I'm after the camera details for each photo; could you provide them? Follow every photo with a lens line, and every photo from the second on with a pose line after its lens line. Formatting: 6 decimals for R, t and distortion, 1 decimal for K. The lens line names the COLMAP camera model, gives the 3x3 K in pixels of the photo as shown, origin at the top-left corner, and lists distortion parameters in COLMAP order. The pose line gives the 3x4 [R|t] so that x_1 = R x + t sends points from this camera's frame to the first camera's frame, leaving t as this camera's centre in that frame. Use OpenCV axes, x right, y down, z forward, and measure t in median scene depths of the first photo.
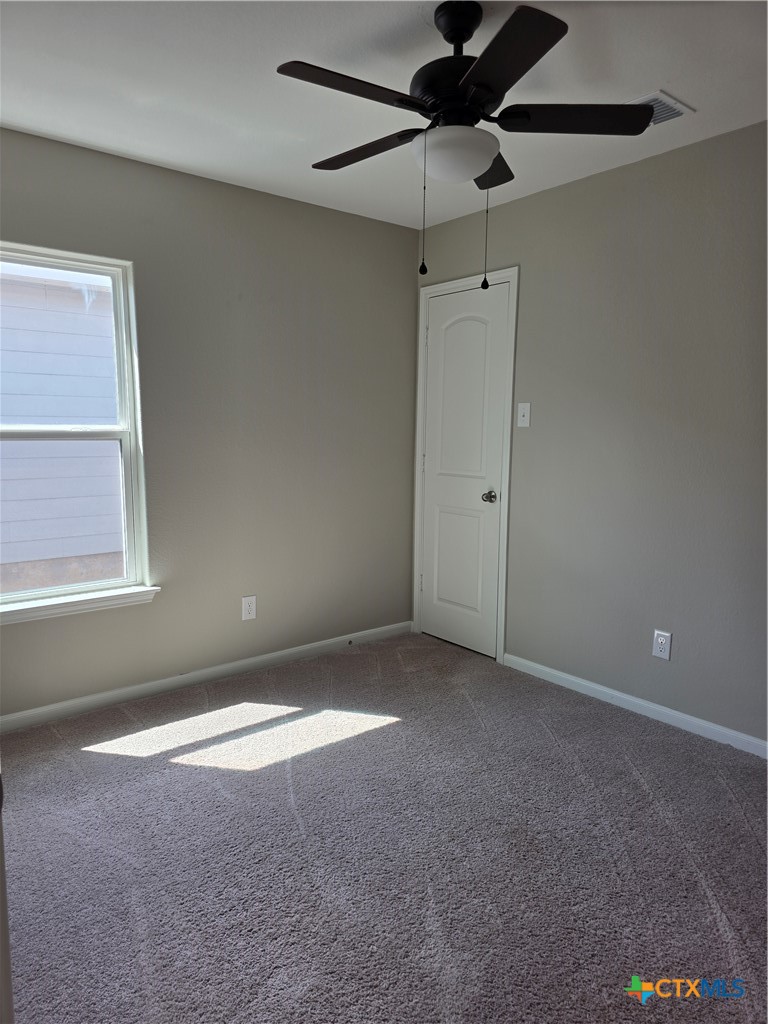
lens RADIAL K [[694.8, 0, 375.2], [0, 694.8, 515.6], [0, 0, 1]] dist [0.056439, -0.051105]
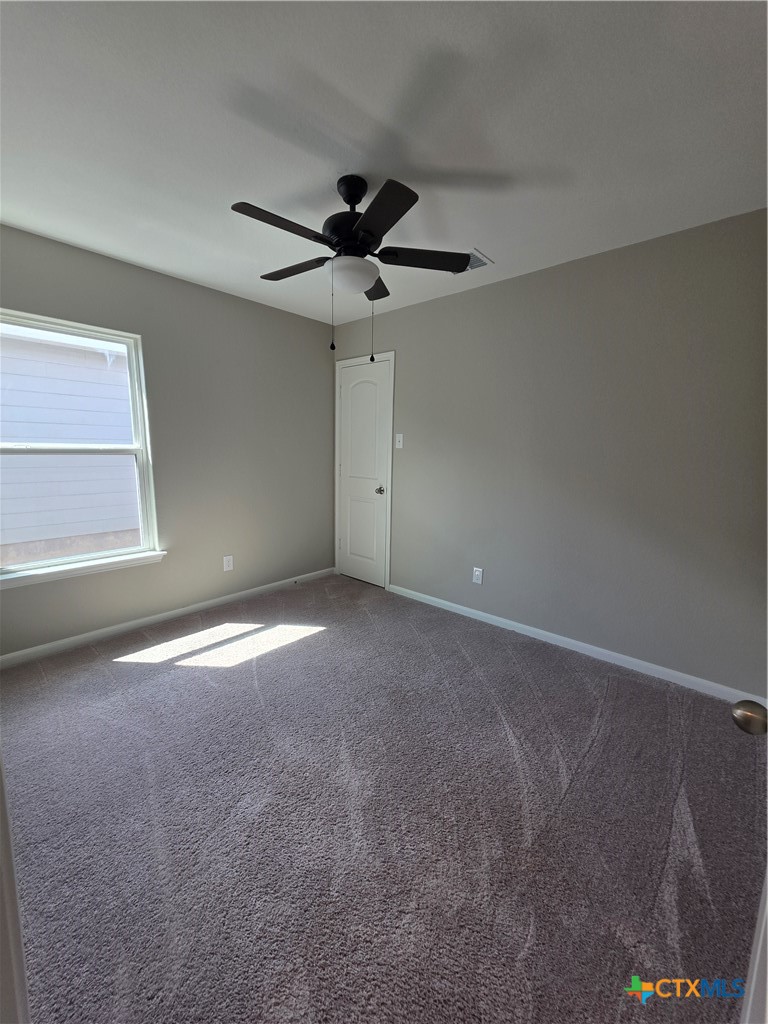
lens RADIAL K [[417.2, 0, 382.5], [0, 417.2, 514.4], [0, 0, 1]] dist [0.000795, -0.000078]
pose [[0.986726, -0.016516, 0.161551, 0.016901], [0.011560, 0.999435, 0.031571, -0.003345], [-0.161981, -0.029284, 0.986359, 0.037110]]
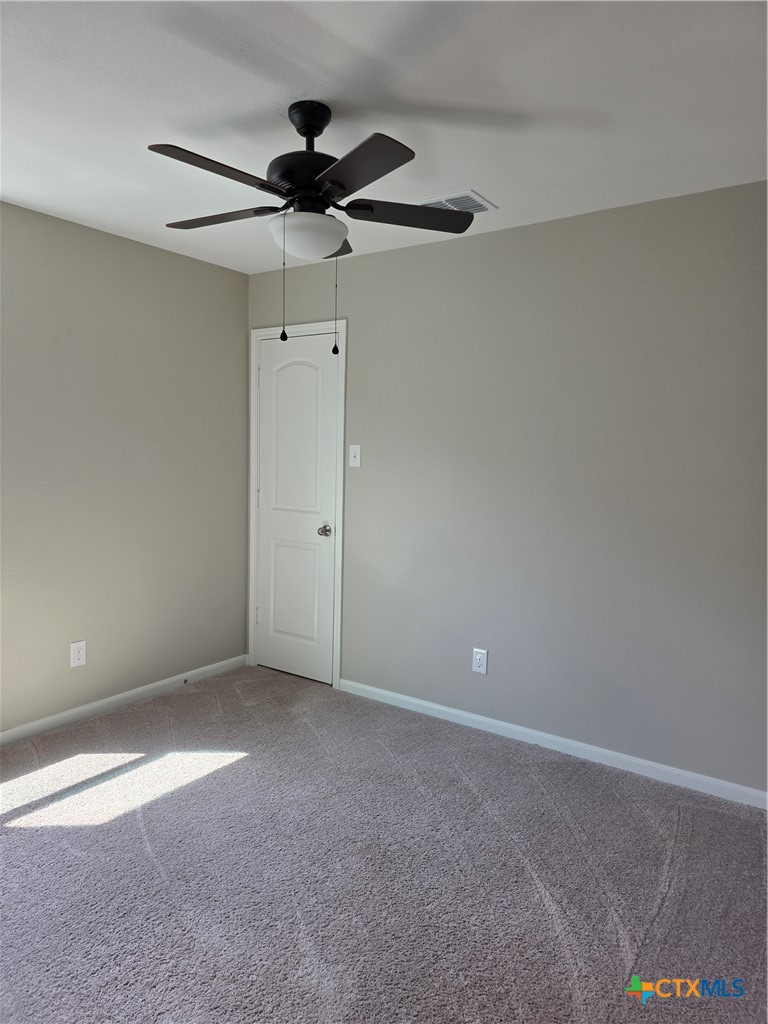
lens RADIAL K [[691.3, 0, 380.9], [0, 691.3, 515.0], [0, 0, 1]] dist [0.054629, -0.048199]
pose [[0.961805, -0.012486, 0.273452, -0.068146], [0.022216, 0.999224, -0.032513, -0.026486], [-0.272833, 0.037346, 0.961336, -0.060136]]
